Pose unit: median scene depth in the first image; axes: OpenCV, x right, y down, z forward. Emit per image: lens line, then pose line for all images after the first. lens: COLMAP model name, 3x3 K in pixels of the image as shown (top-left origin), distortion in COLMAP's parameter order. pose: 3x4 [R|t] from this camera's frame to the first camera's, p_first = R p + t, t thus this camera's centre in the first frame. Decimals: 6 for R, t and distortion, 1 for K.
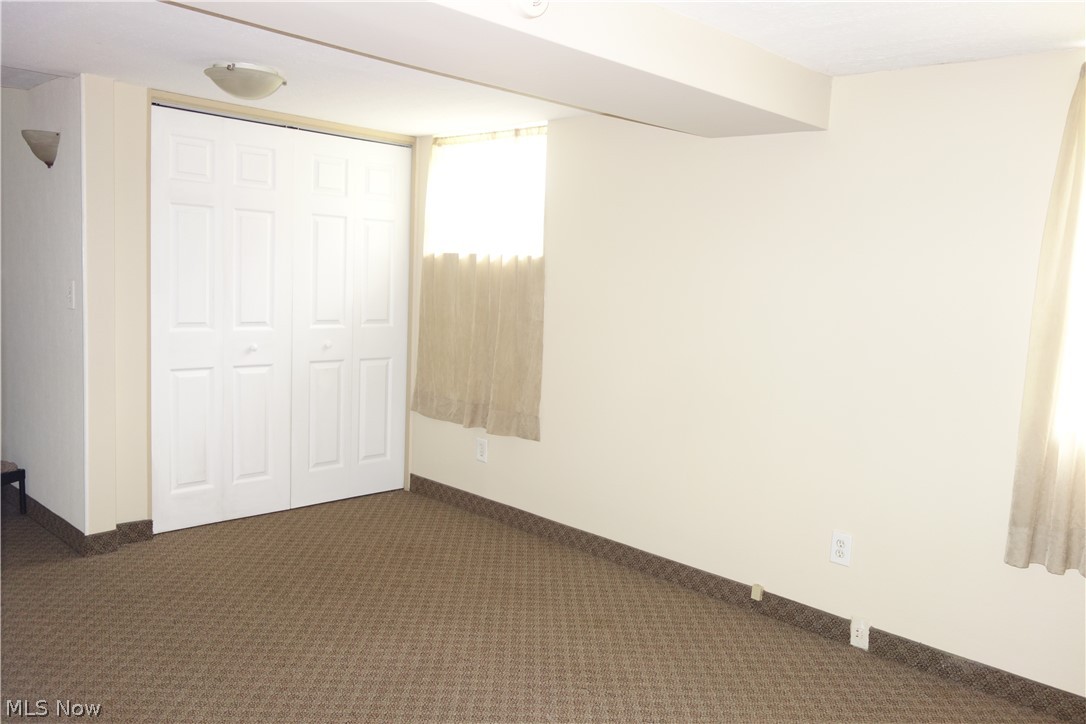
lens RADIAL K [[861.4, 0, 545.0], [0, 861.4, 361.5], [0, 0, 1]] dist [0.014371, -0.007942]
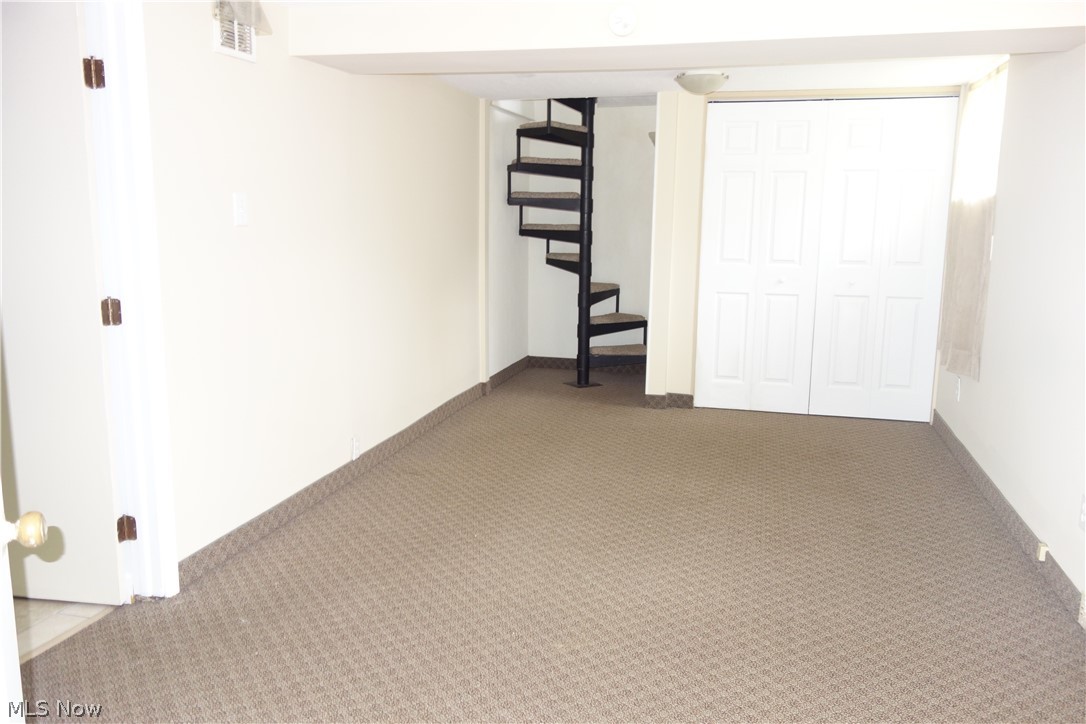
lens RADIAL K [[861.4, 0, 548.7], [0, 861.4, 360.4], [0, 0, 1]] dist [0.014371, -0.007942]
pose [[0.485512, 0.105154, -0.867883, 0.708783], [-0.081442, 0.993863, 0.074858, 0.039647], [0.870428, 0.034338, 0.491096, 0.090164]]
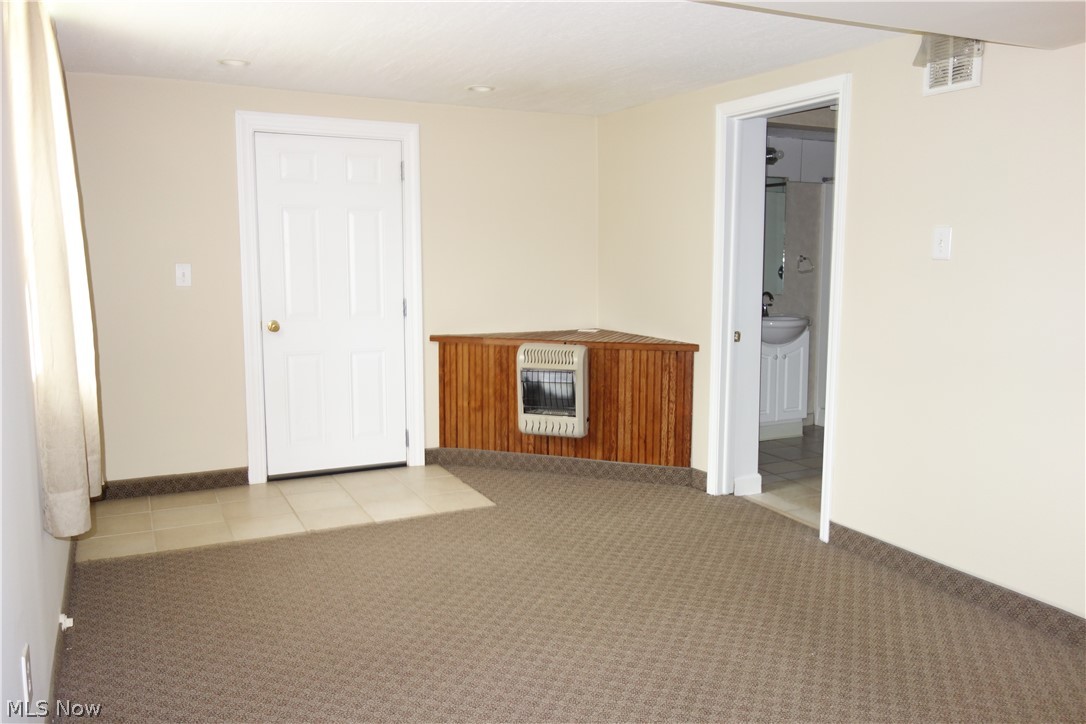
lens RADIAL K [[861.4, 0, 544.2], [0, 861.4, 363.4], [0, 0, 1]] dist [0.014371, -0.007942]
pose [[-0.935510, -0.101211, 0.338493, -0.153981], [-0.014789, 0.968467, 0.248702, -0.115396], [-0.352991, 0.227657, -0.907507, 1.204521]]
